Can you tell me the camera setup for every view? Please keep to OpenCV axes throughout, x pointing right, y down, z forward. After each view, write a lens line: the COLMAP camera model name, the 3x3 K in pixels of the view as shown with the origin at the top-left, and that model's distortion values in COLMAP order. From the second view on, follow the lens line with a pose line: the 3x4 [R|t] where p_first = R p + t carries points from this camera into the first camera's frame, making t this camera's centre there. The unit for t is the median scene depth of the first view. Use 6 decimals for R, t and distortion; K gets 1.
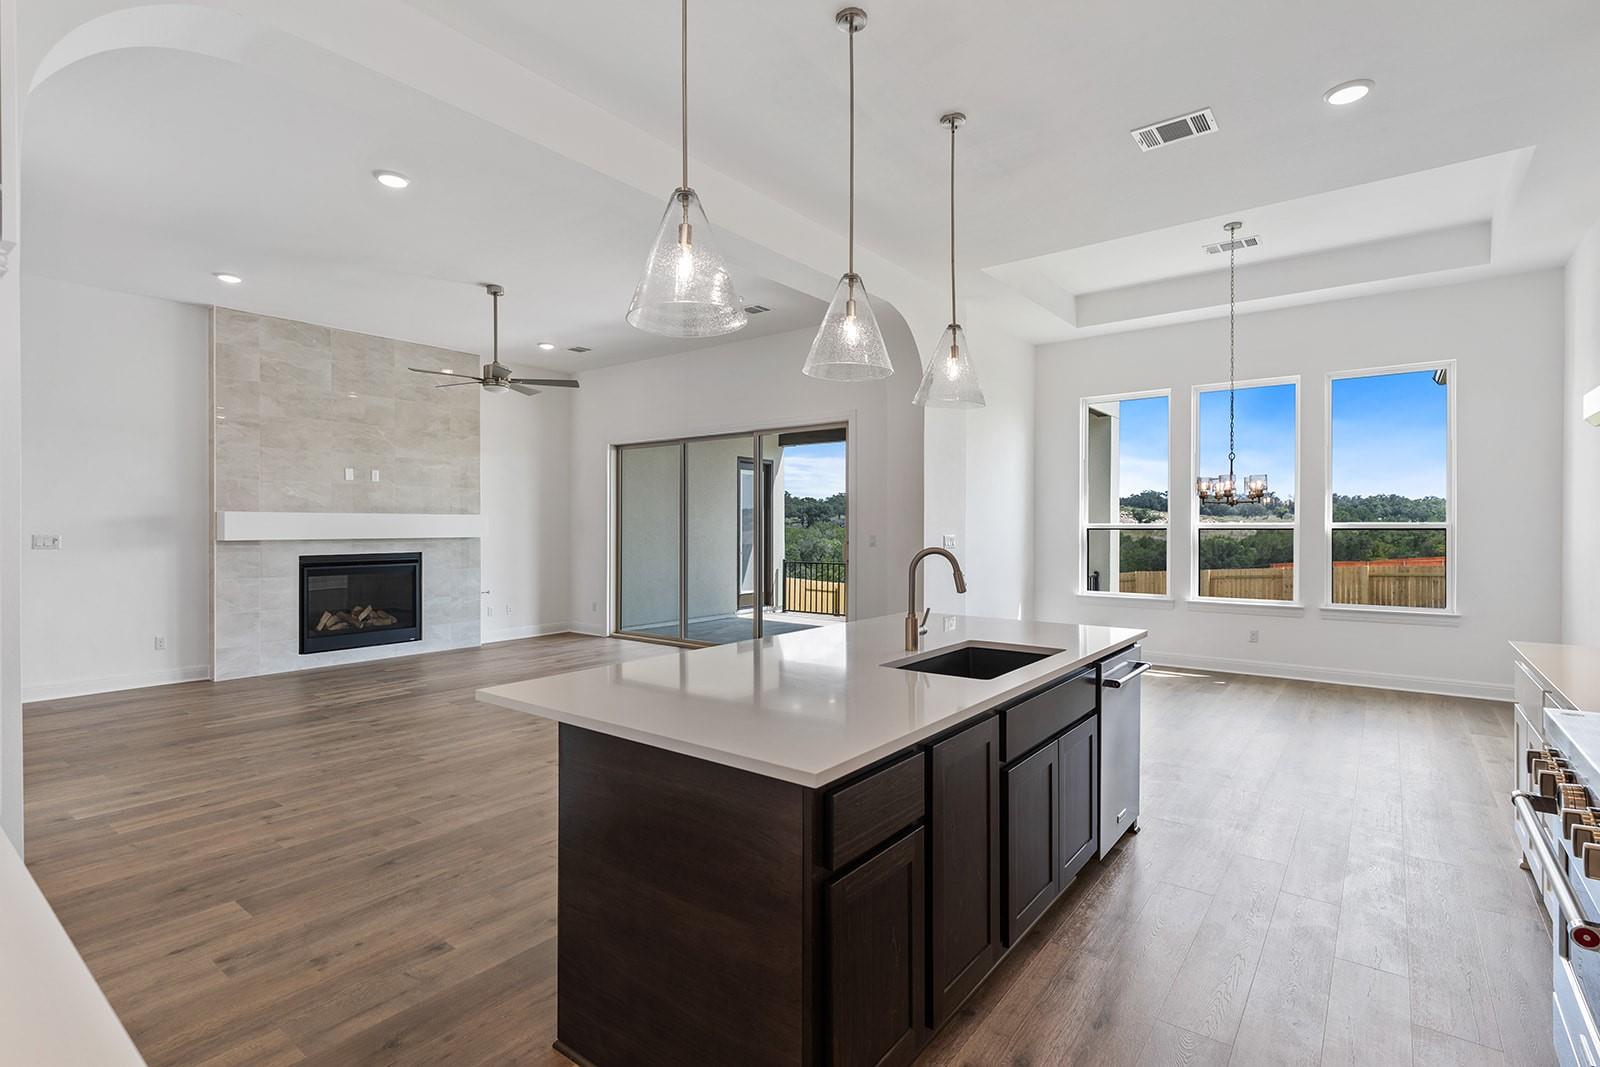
lens RADIAL K [[774.1, 0, 812.8], [0, 774.1, 528.4], [0, 0, 1]] dist [-0.014936, -0.000014]
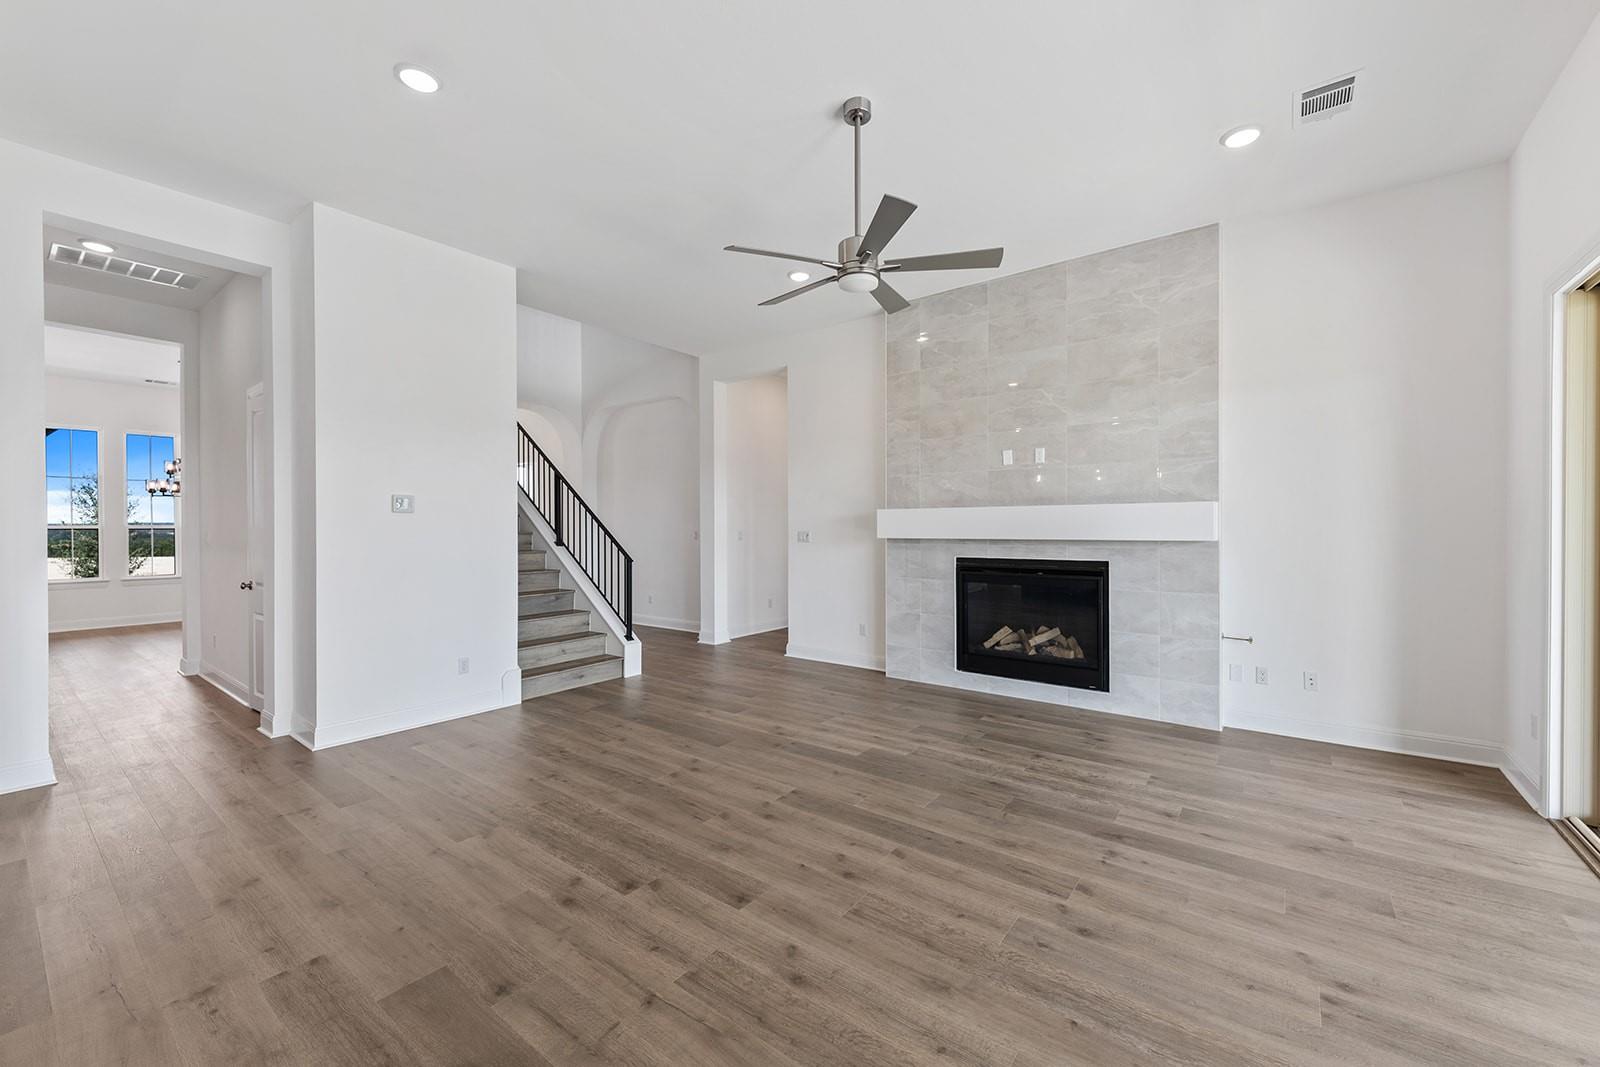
lens RADIAL K [[635.6, 0, 791.8], [0, 635.6, 524.2], [0, 0, 1]] dist [-0.002145, -0.002336]
pose [[-0.028916, 0.000131, -0.999582, 0.055821], [0.003643, 0.999993, 0.000025, -0.002572], [0.999575, -0.003641, -0.028917, 0.786818]]
